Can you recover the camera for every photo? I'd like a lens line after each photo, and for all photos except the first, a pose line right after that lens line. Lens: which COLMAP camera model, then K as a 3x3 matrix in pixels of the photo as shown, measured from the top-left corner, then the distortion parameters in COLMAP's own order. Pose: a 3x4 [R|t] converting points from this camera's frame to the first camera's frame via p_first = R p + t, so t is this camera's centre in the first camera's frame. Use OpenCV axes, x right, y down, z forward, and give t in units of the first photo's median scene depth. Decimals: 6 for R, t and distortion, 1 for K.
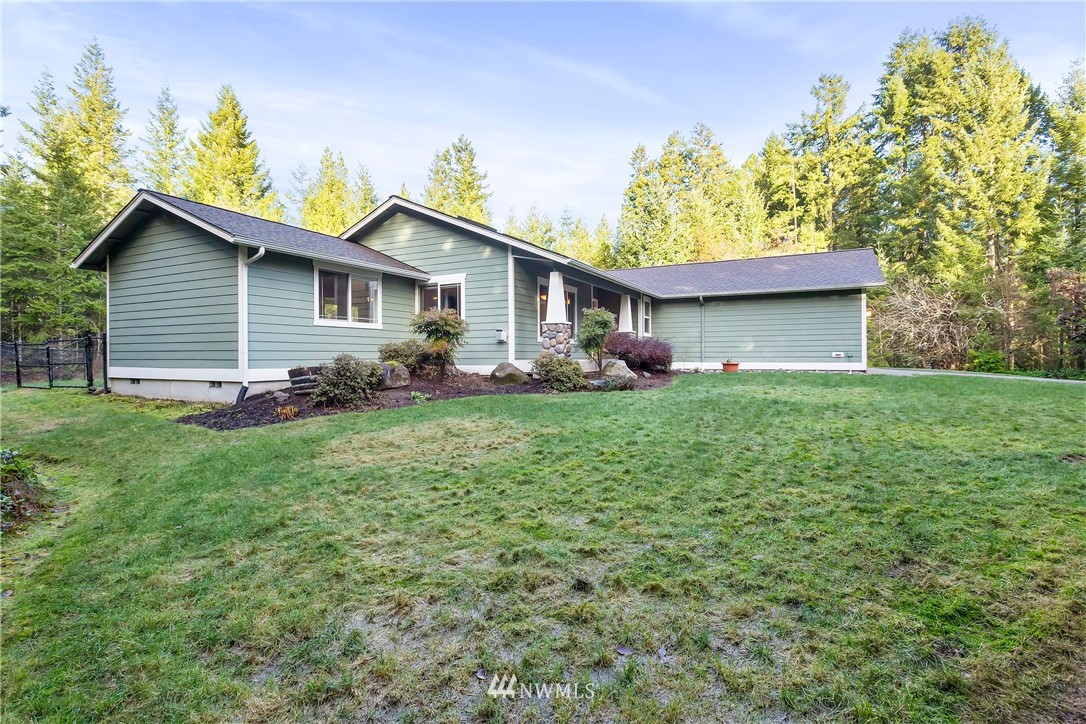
lens RADIAL K [[546.9, 0, 538.7], [0, 546.9, 358.8], [0, 0, 1]] dist [0.023977, 0.000296]
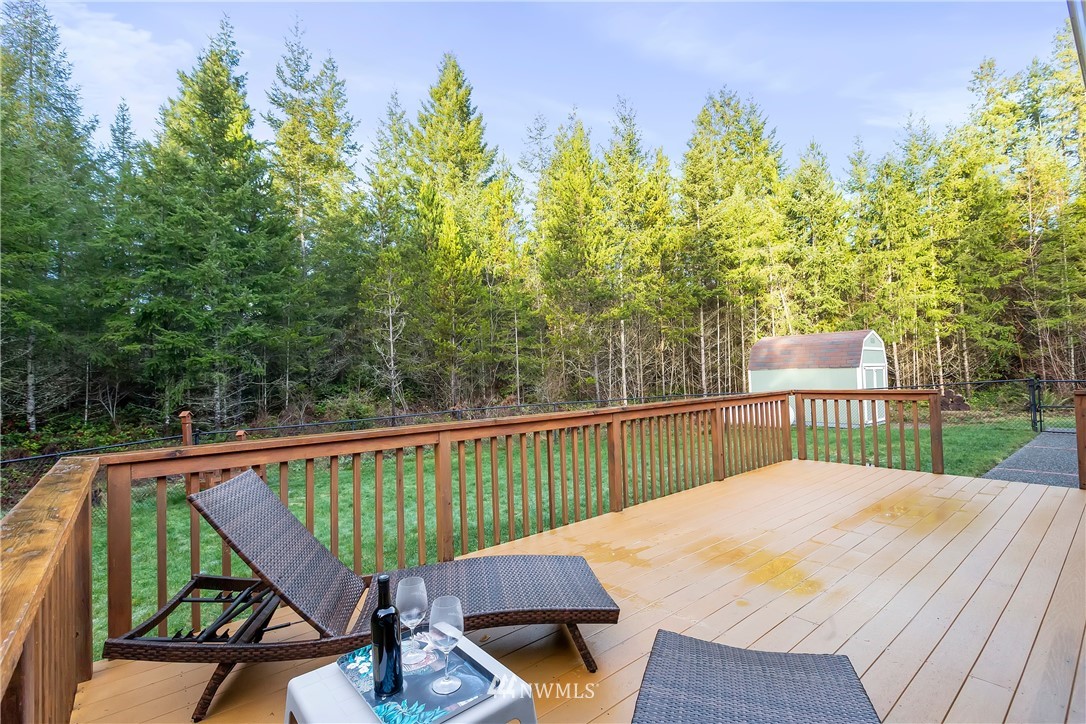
lens RADIAL K [[507.1, 0, 543.0], [0, 507.1, 362.0], [0, 0, 1]] dist [-0.000562, -0.000166]
pose [[0.930286, -0.033681, -0.365287, -0.190897], [0.027600, 0.999380, -0.021858, -0.027855], [0.365796, 0.010252, 0.930638, 0.387383]]
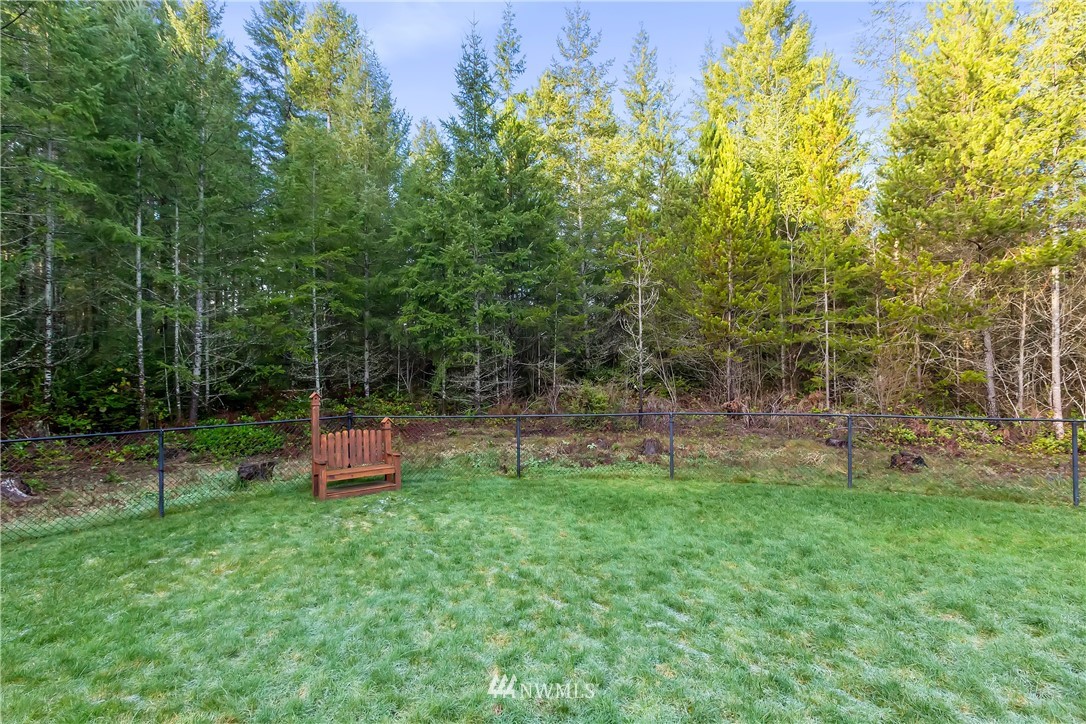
lens RADIAL K [[493.6, 0, 538.4], [0, 493.6, 358.4], [0, 0, 1]] dist [0.010631, -0.000446]
pose [[0.488294, -0.007797, -0.872644, -0.201194], [0.000056, 0.999960, -0.008903, -0.026974], [0.872679, 0.004298, 0.488275, 0.508302]]
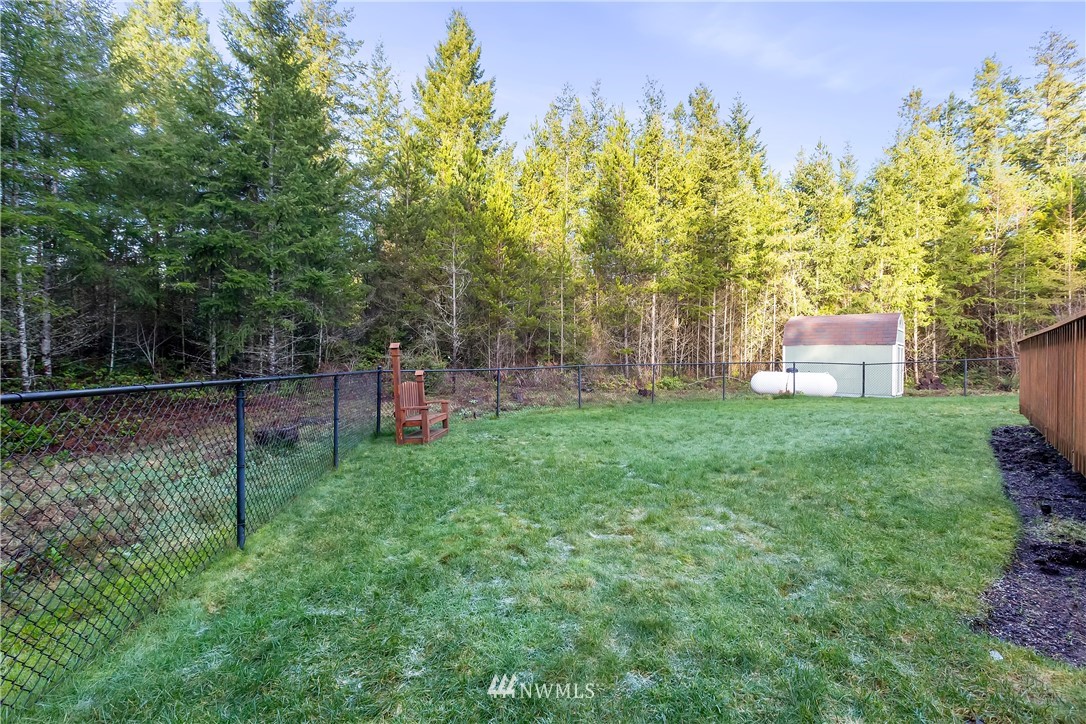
lens RADIAL K [[493.6, 0, 538.4], [0, 493.6, 358.4], [0, 0, 1]] dist [0.010631, -0.000446]
pose [[0.976909, 0.015965, -0.213059, -0.308803], [-0.014825, 0.999866, 0.006946, -0.013792], [0.213142, -0.003627, 0.977015, 0.359245]]
